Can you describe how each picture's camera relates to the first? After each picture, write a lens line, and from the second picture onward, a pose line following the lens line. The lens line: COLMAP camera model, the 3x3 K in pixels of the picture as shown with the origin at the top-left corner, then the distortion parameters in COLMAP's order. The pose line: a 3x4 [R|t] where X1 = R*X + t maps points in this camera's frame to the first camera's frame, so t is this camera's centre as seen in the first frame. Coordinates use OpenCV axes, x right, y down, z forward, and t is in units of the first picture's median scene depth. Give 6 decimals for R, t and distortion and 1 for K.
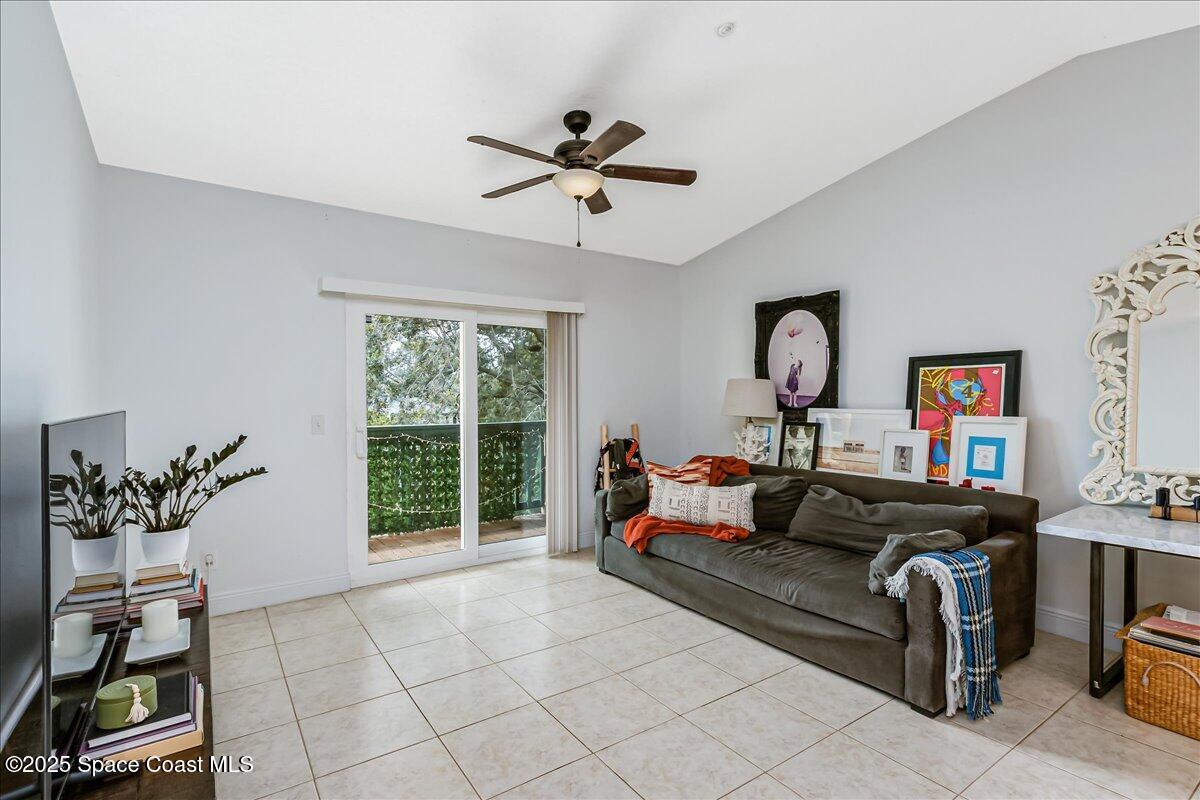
lens RADIAL K [[567.5, 0, 595.1], [0, 567.5, 404.8], [0, 0, 1]] dist [0.000410, 0.000096]
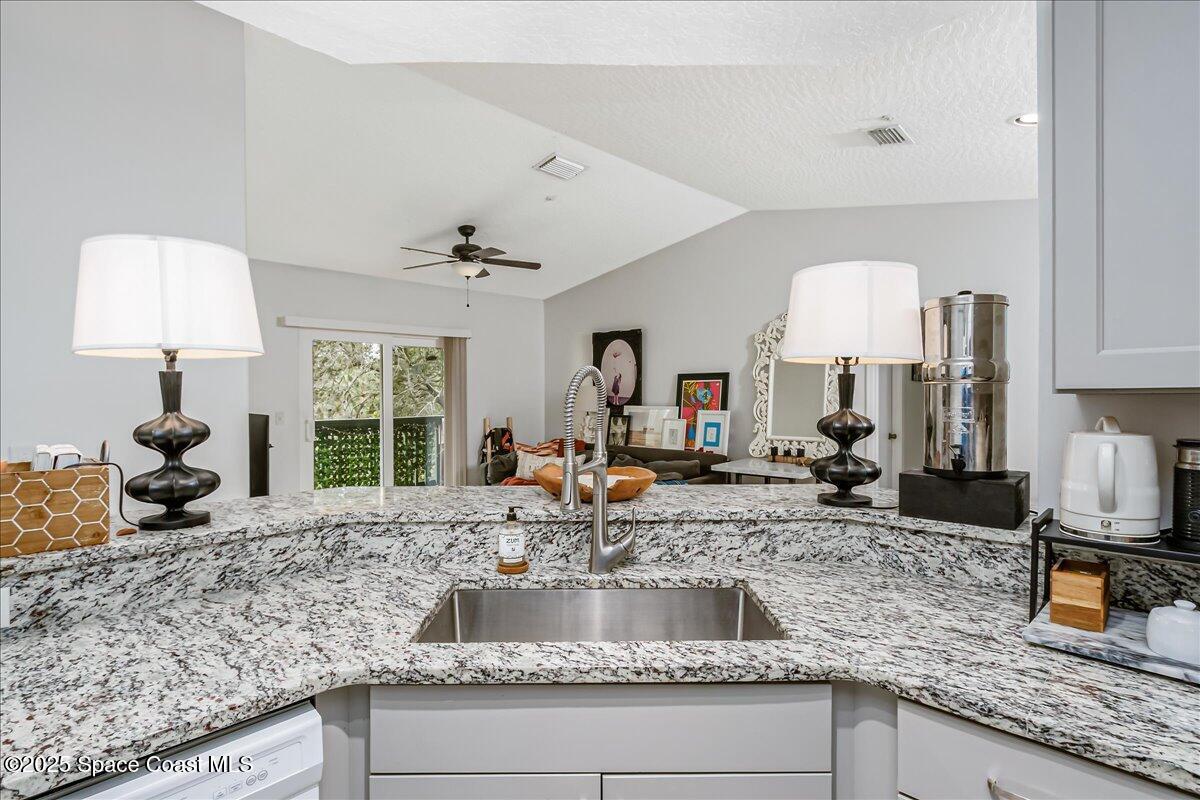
lens RADIAL K [[580.7, 0, 603.1], [0, 580.7, 394.1], [0, 0, 1]] dist [-0.004212, -0.001374]
pose [[0.980095, -0.001051, 0.198525, 0.014614], [0.002570, 0.999969, -0.007396, -0.013129], [-0.198511, 0.007759, 0.980068, -0.513014]]
